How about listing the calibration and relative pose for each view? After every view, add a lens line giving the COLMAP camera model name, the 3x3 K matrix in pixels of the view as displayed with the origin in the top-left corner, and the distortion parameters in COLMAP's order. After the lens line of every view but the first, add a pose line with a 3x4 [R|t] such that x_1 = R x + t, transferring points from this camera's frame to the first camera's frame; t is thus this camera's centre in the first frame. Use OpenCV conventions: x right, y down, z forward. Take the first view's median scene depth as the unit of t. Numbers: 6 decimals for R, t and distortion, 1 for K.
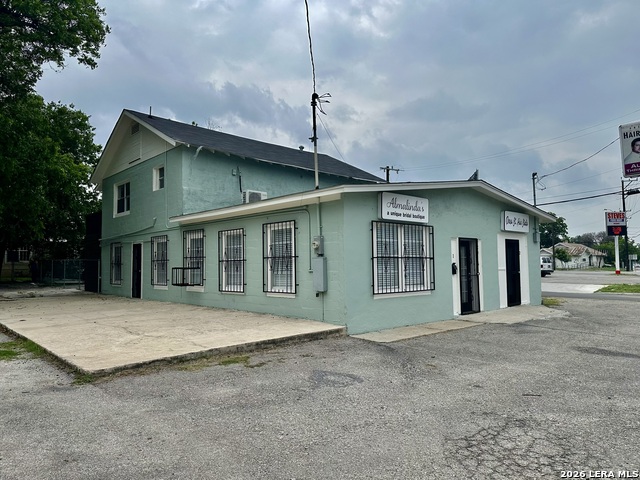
lens RADIAL K [[449.8, 0, 320.0], [0, 449.8, 240.0], [0, 0, 1]] dist [0.070645, -0.089655]
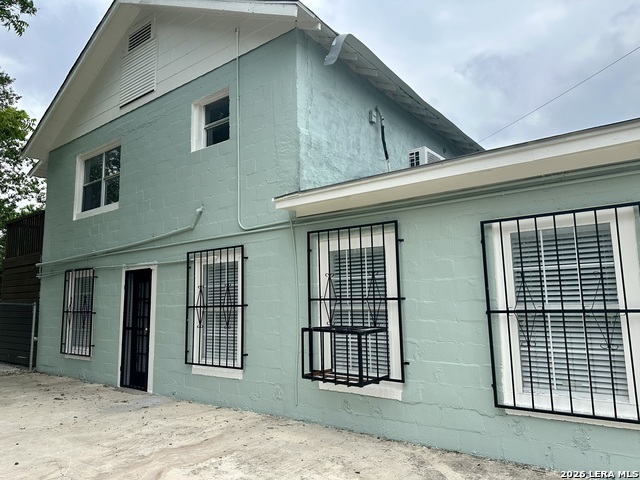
lens RADIAL K [[461.2, 0, 312.4], [0, 461.2, 240.9], [0, 0, 1]] dist [0.069288, -0.100728]
pose [[0.989295, 0.018698, 0.144726, -0.368884], [-0.006507, 0.996423, -0.084255, 0.022656], [-0.145784, 0.082411, 0.985878, 0.625904]]
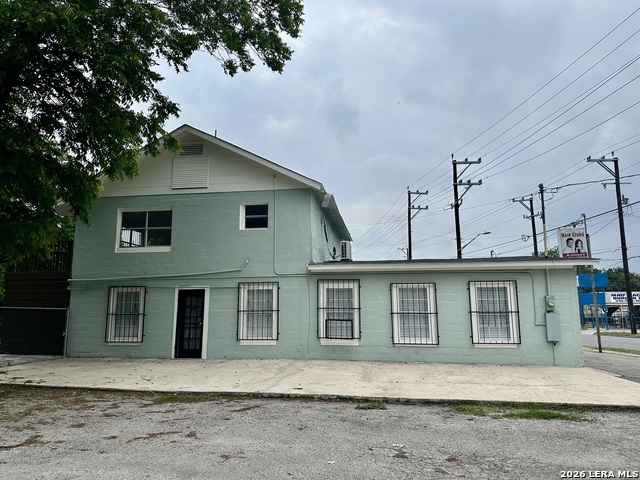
lens RADIAL K [[449.8, 0, 320.0], [0, 449.8, 240.0], [0, 0, 1]] dist [0.070645, -0.089655]
pose [[0.784649, 0.108568, 0.610360, -0.901435], [-0.041365, 0.991521, -0.123191, 0.014023], [-0.618559, 0.071415, 0.782487, 0.278741]]
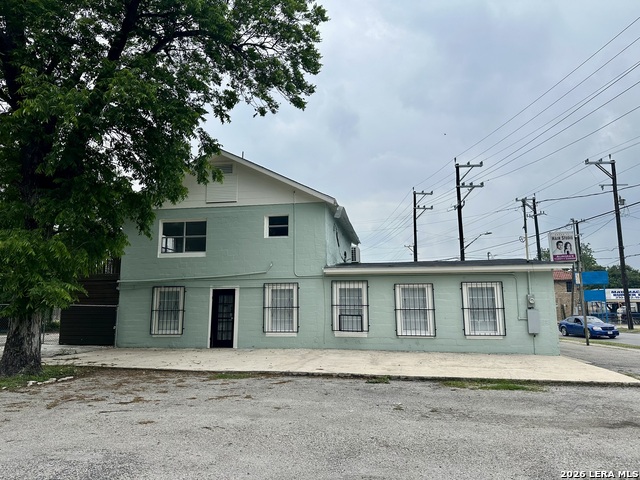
lens RADIAL K [[449.0, 0, 318.3], [0, 449.0, 237.4], [0, 0, 1]] dist [0.078209, -0.094930]
pose [[0.796389, 0.104296, 0.595723, -1.015377], [-0.039917, 0.991935, -0.120300, 0.008805], [-0.603466, 0.072026, 0.794129, 0.162342]]
